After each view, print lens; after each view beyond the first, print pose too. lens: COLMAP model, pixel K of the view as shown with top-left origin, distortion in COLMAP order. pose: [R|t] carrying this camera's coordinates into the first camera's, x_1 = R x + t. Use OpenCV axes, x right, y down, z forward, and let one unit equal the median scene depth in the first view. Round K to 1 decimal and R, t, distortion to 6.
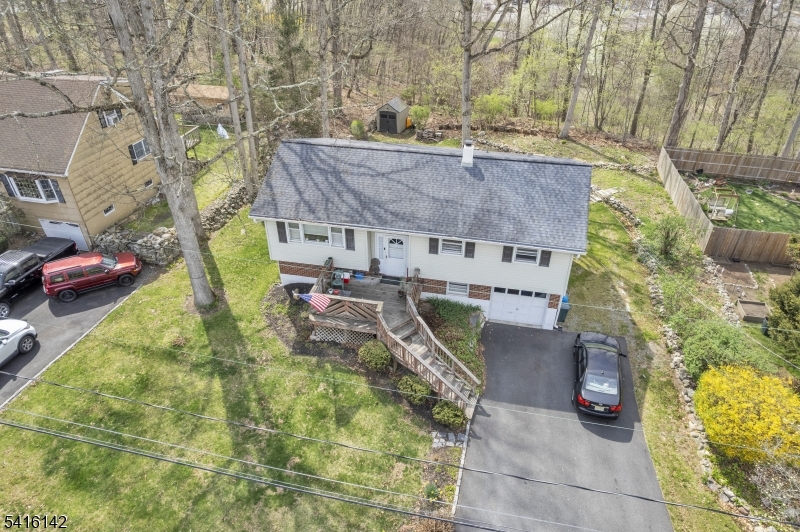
lens RADIAL K [[508.8, 0, 400.0], [0, 508.8, 266.0], [0, 0, 1]] dist [-0.077813, 0.078434]
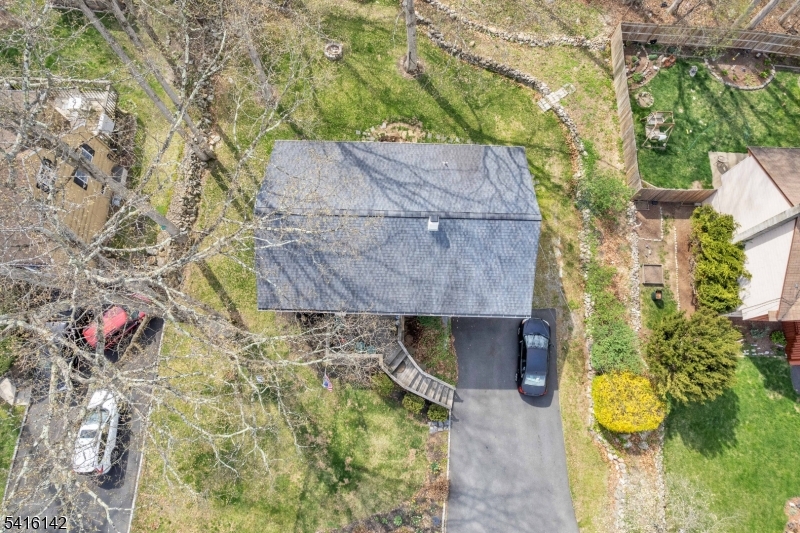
lens RADIAL K [[508.8, 0, 400.0], [0, 508.8, 266.5], [0, 0, 1]] dist [-0.077813, 0.078434]
pose [[0.982504, -0.180299, 0.046675, -0.007407], [0.106727, 0.750443, 0.652261, -1.011619], [-0.152629, -0.635868, 0.756556, 0.124810]]
